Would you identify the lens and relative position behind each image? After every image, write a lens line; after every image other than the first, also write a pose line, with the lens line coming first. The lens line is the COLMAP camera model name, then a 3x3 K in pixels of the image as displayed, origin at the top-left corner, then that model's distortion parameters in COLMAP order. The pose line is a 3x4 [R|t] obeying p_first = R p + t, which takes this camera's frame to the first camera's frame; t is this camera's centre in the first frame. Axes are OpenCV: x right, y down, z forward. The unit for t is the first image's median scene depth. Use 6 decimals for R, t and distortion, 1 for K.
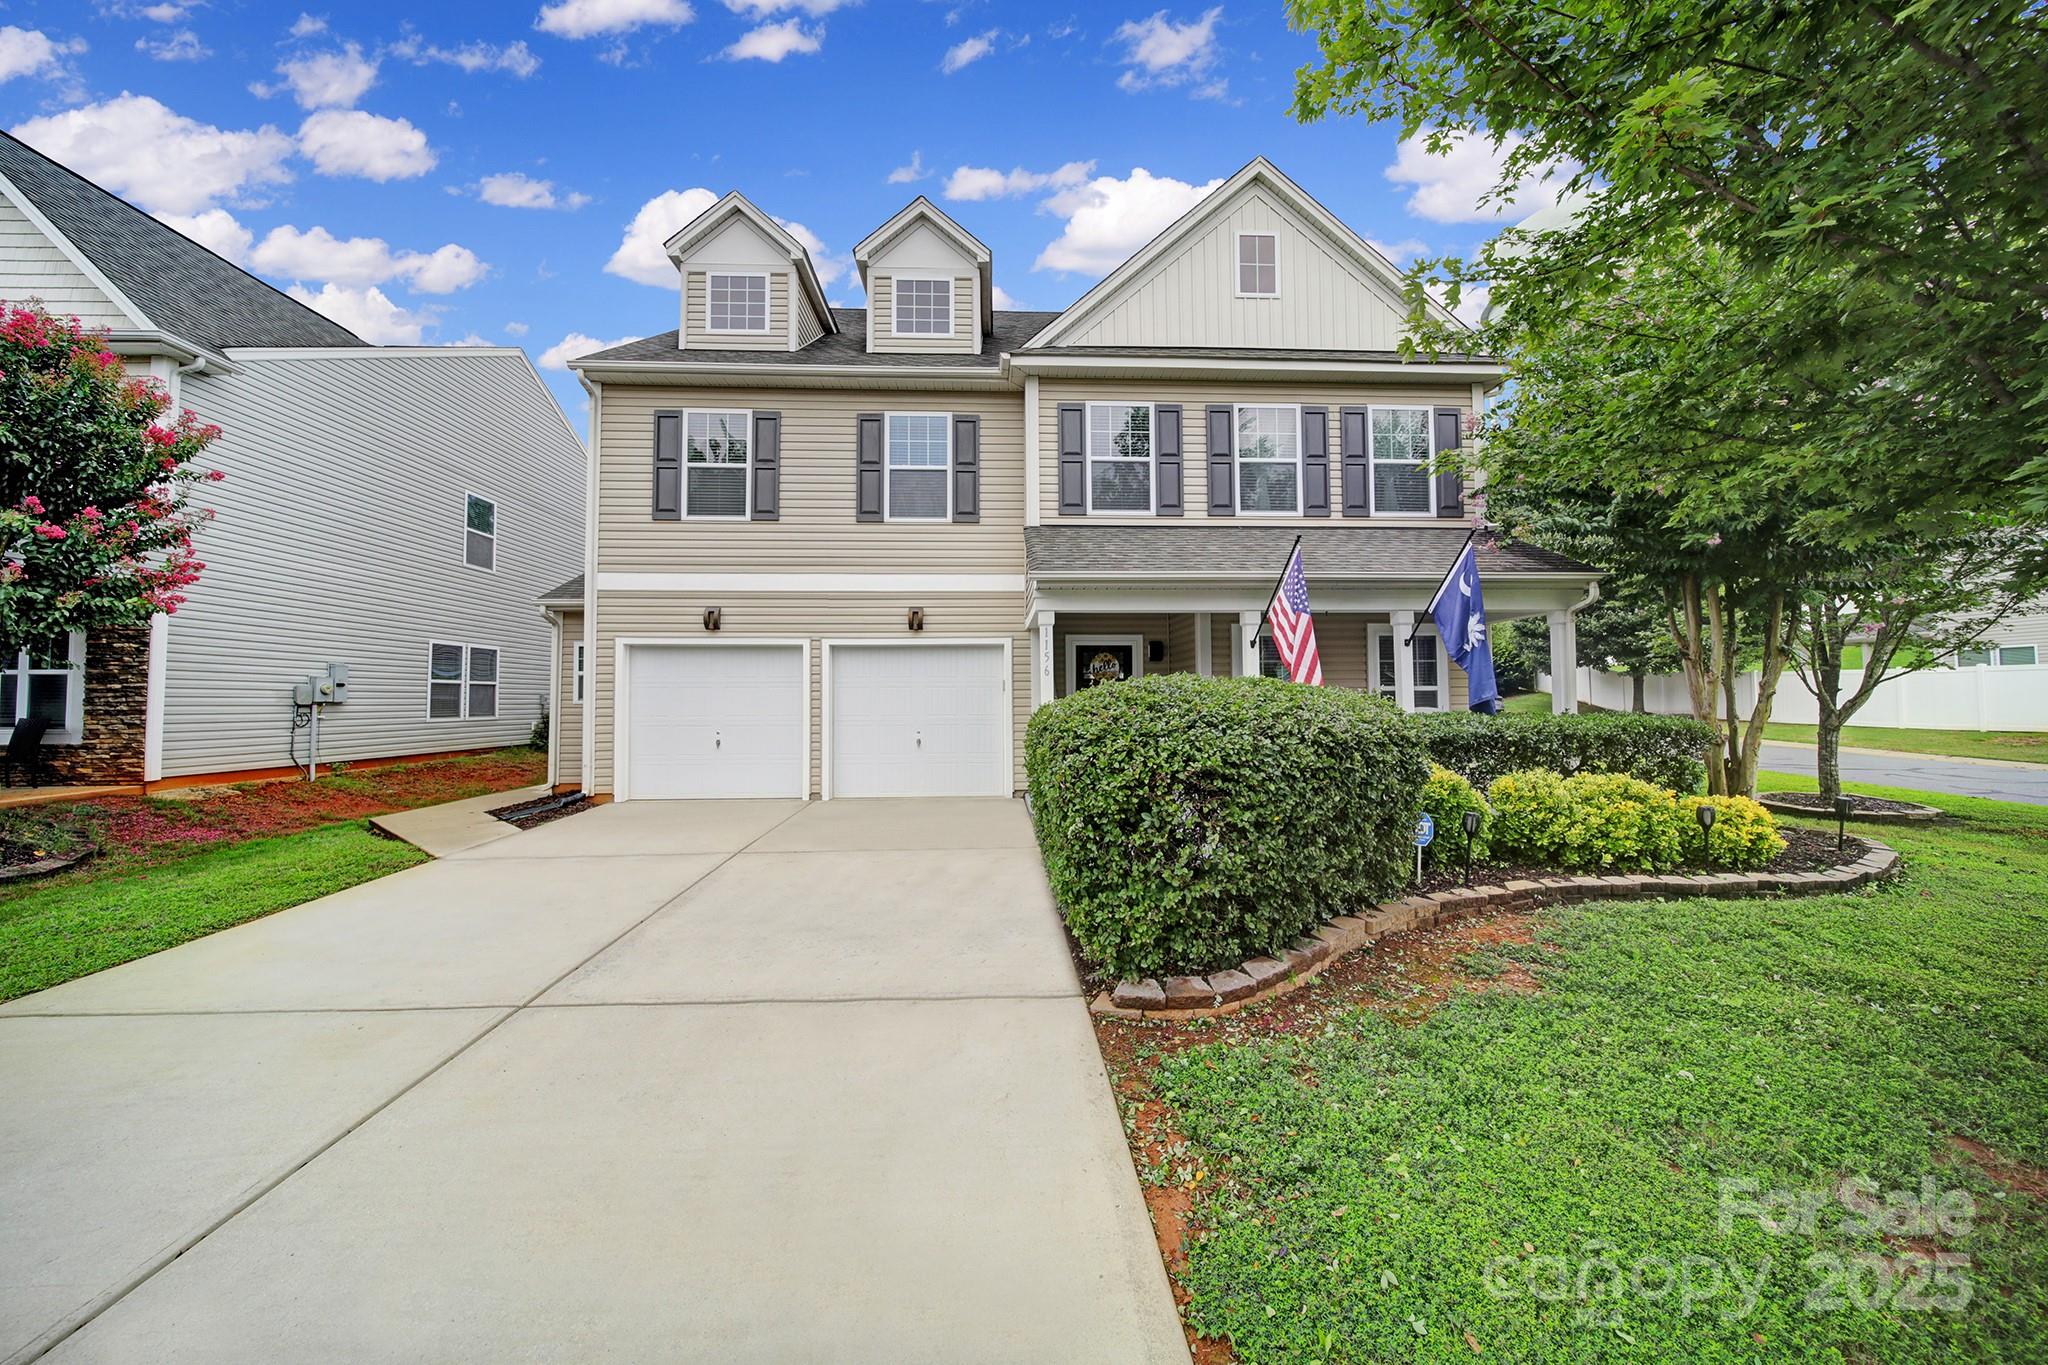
lens RADIAL K [[734.7, 0, 1015.1], [0, 734.7, 691.7], [0, 0, 1]] dist [-0.001200, -0.000022]
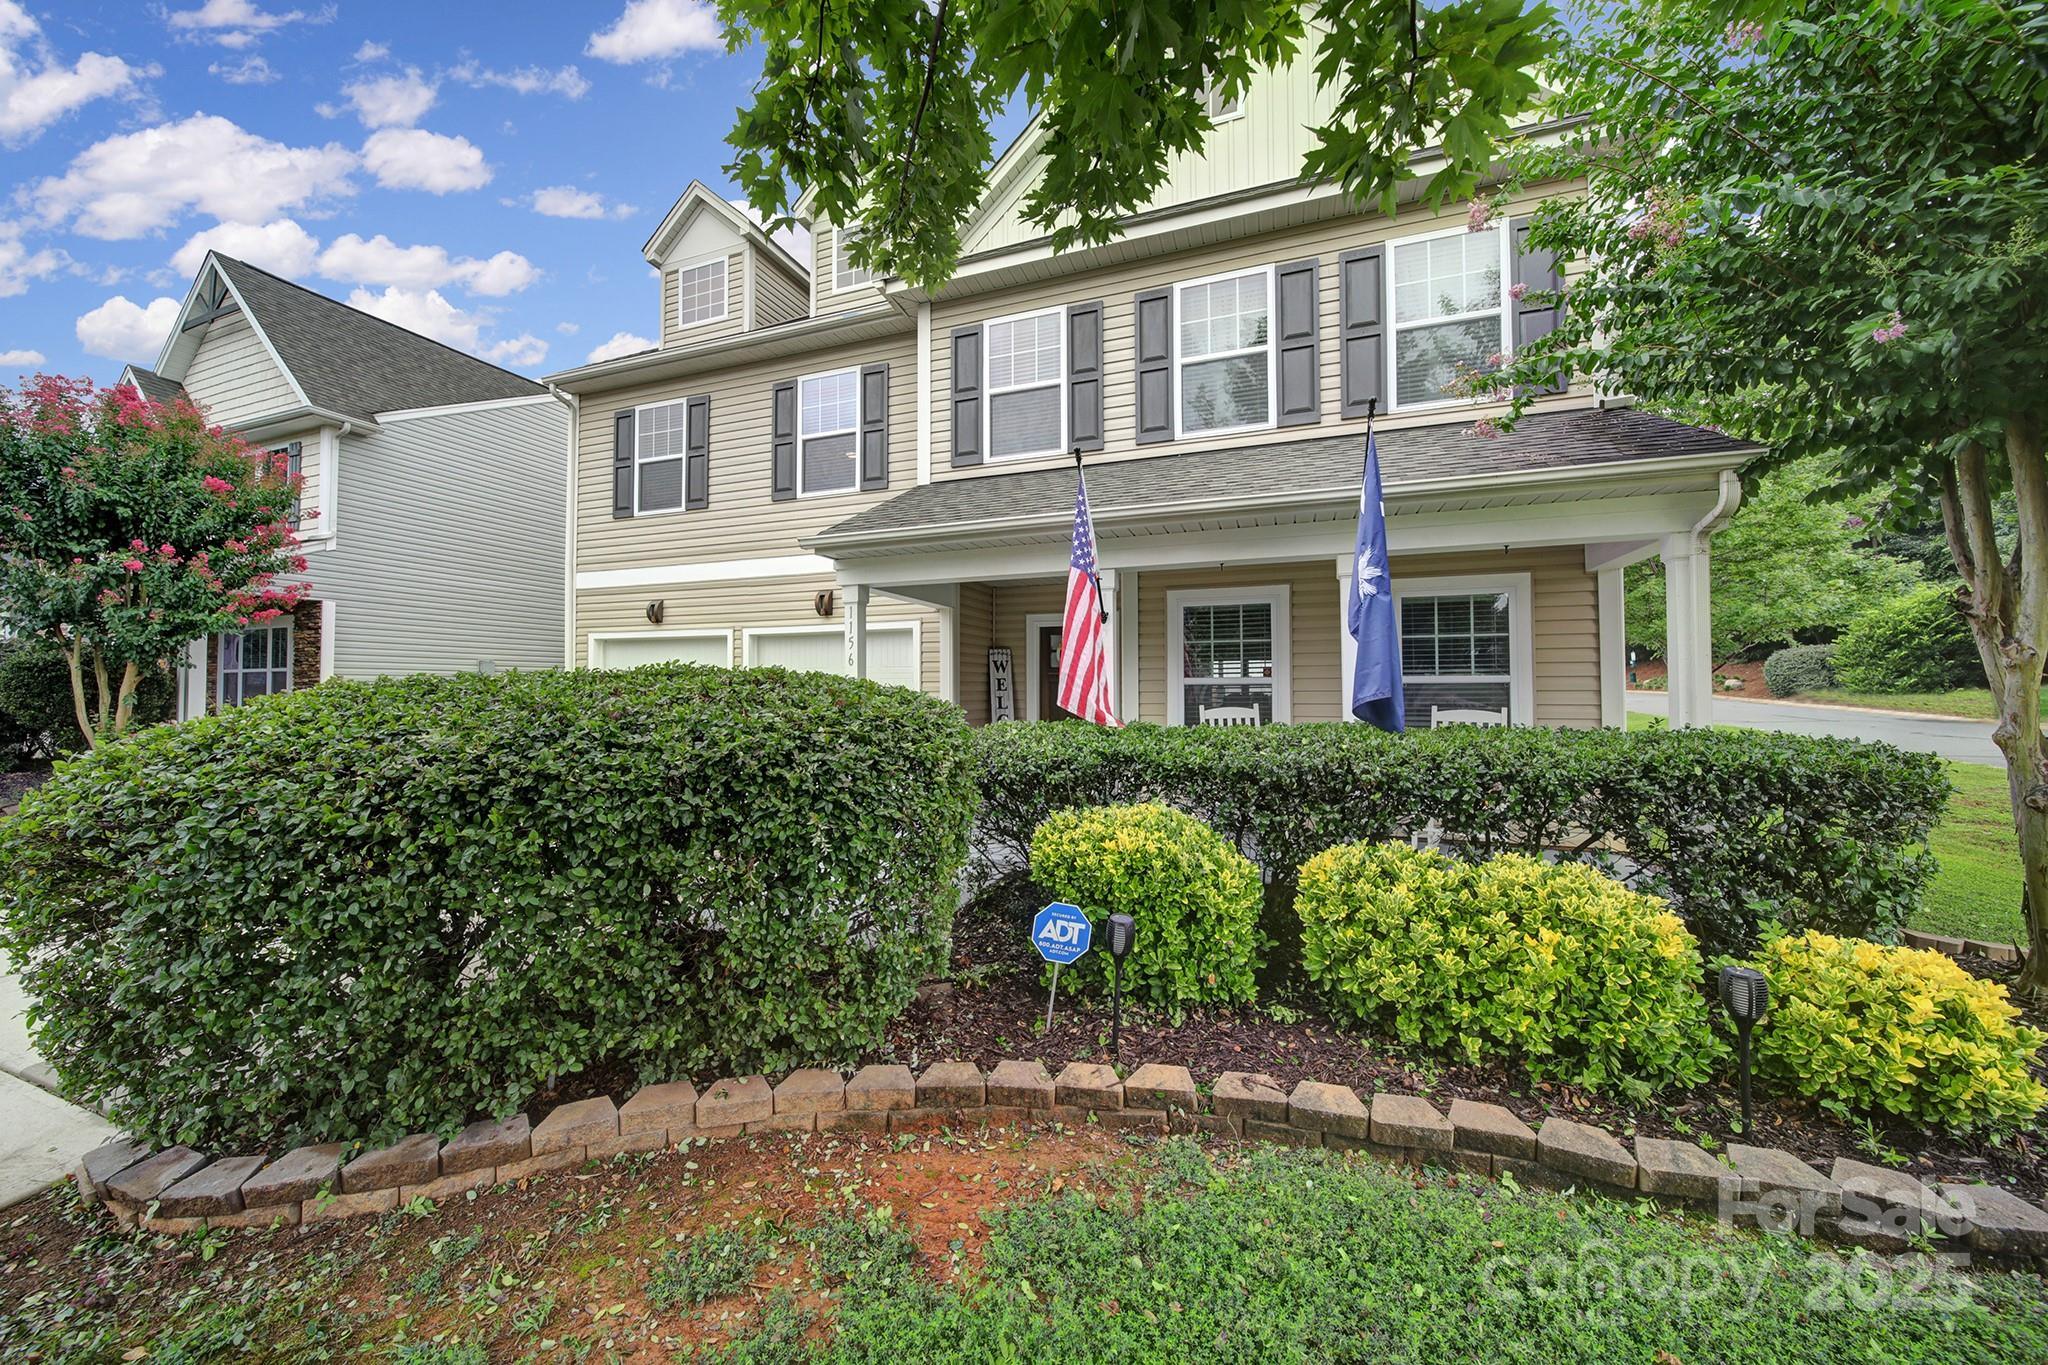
lens RADIAL K [[726.5, 0, 1017.1], [0, 726.5, 688.6], [0, 0, 1]] dist [0.000542, -0.000114]
pose [[0.918337, 0.001965, -0.395794, 0.437238], [0.003422, 0.999911, 0.012905, -0.005277], [0.395784, -0.013206, 0.918249, 0.278244]]
